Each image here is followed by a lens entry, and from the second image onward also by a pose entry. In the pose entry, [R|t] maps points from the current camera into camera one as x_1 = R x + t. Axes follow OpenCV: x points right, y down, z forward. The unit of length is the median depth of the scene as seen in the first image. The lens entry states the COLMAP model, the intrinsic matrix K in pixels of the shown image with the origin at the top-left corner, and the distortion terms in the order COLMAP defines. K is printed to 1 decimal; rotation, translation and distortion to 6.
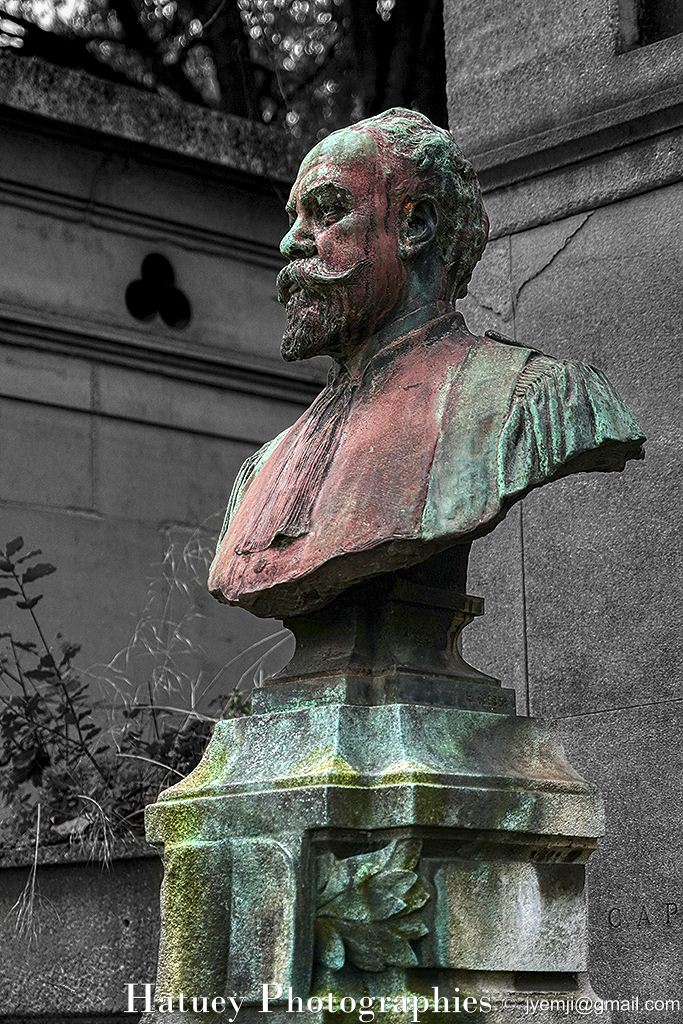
lens RADIAL K [[2814.0, 0, 340.1], [0, 2814.0, 511.2], [0, 0, 1]] dist [-0.118713, 0.000000]
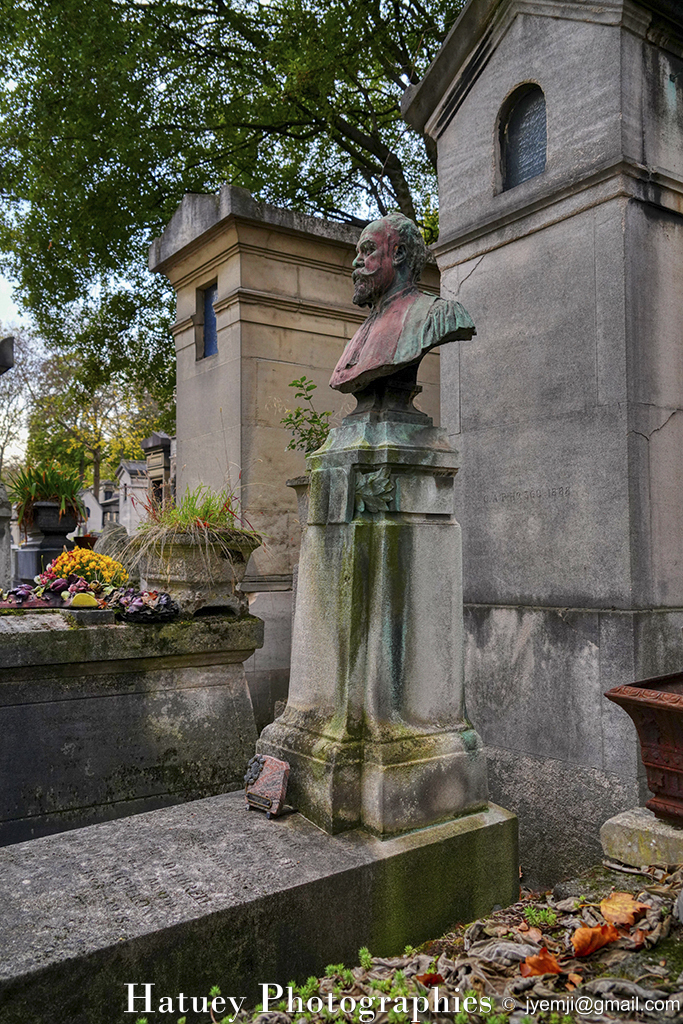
lens RADIAL K [[864.7, 0, 344.7], [0, 864.7, 512.2], [0, 0, 1]] dist [0.003682, 0.003076]
pose [[0.988427, 0.007072, -0.151535, 0.108365], [0.015449, 0.989026, 0.146931, 0.027343], [0.150911, -0.147571, 0.977471, 0.098515]]
